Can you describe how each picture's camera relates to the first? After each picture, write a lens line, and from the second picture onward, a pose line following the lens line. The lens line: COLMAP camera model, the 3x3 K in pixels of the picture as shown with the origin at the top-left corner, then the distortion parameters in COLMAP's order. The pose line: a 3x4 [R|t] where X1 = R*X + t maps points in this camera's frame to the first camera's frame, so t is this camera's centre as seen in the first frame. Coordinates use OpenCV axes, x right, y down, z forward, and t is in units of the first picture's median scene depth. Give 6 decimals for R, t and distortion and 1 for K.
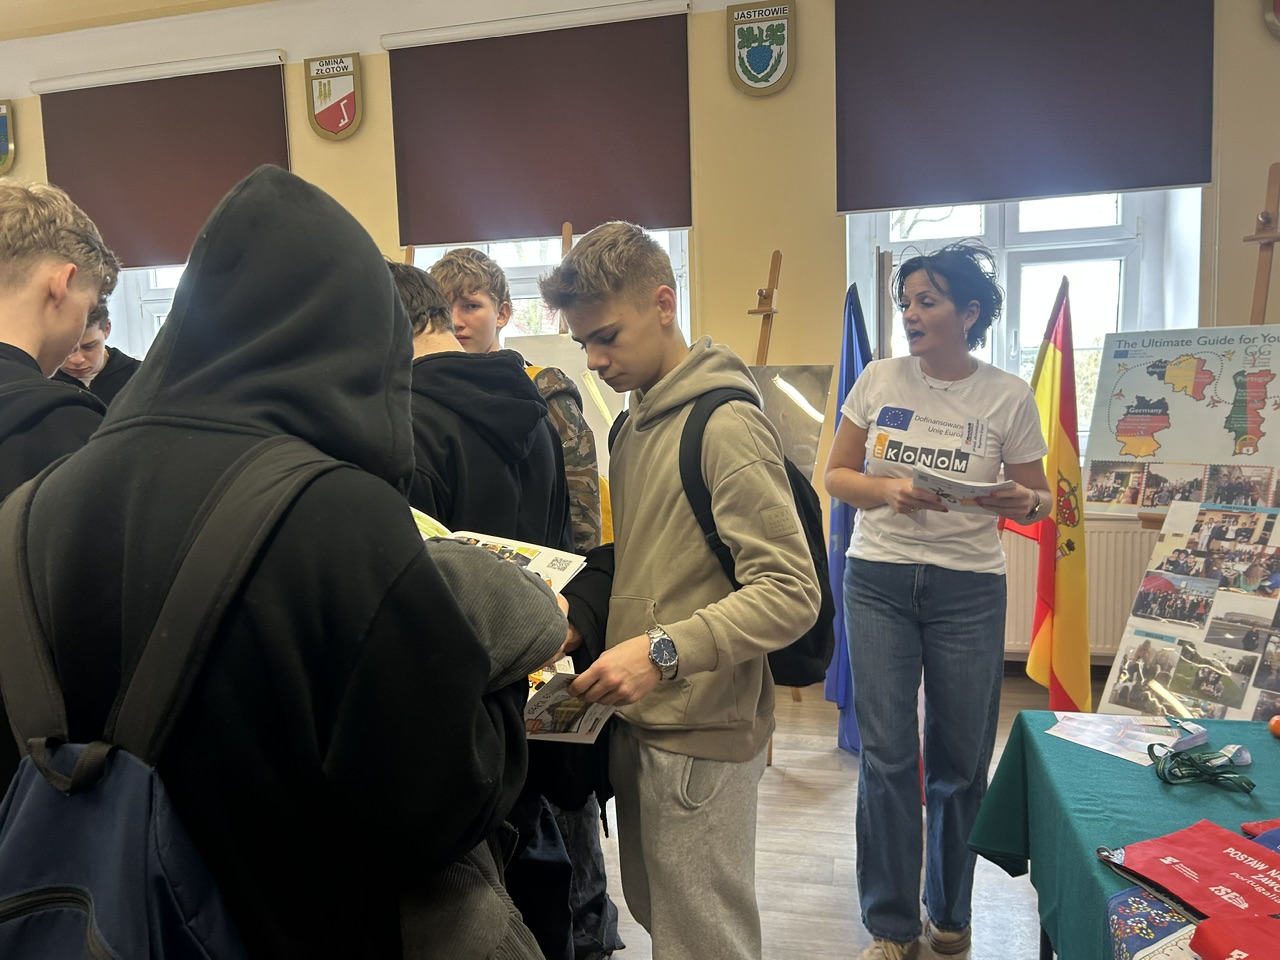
lens RADIAL K [[991.3, 0, 644.8], [0, 991.3, 482.4], [0, 0, 1]] dist [0.114712, -0.098861]
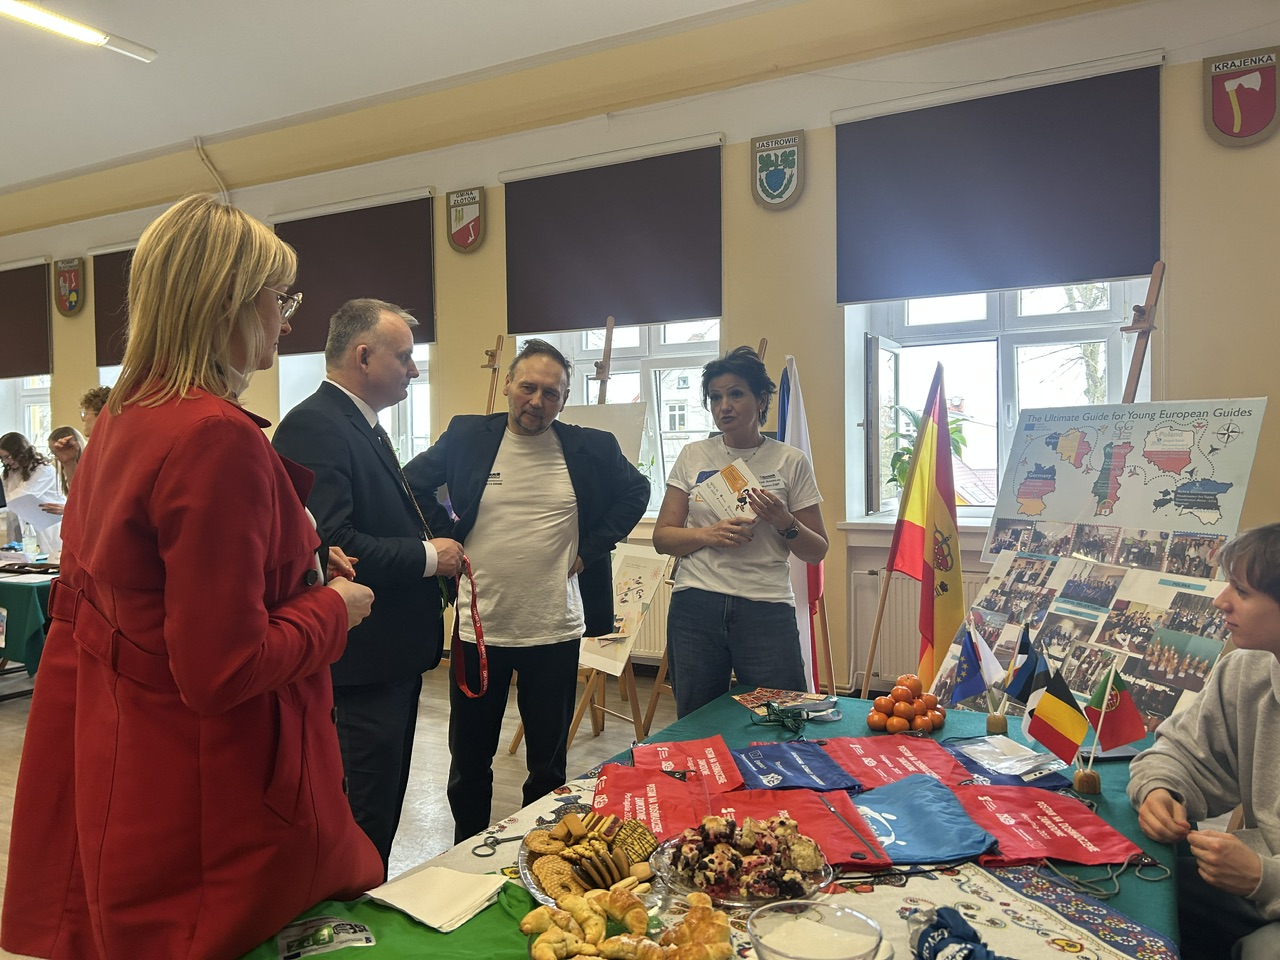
lens RADIAL K [[954.8, 0, 641.4], [0, 954.8, 477.4], [0, 0, 1]] dist [0.172744, -0.086738]
pose [[0.971617, 0.025481, -0.235183, 0.320145], [-0.041214, 0.997211, -0.062225, 0.018680], [0.232941, 0.070152, 0.969957, -0.185395]]
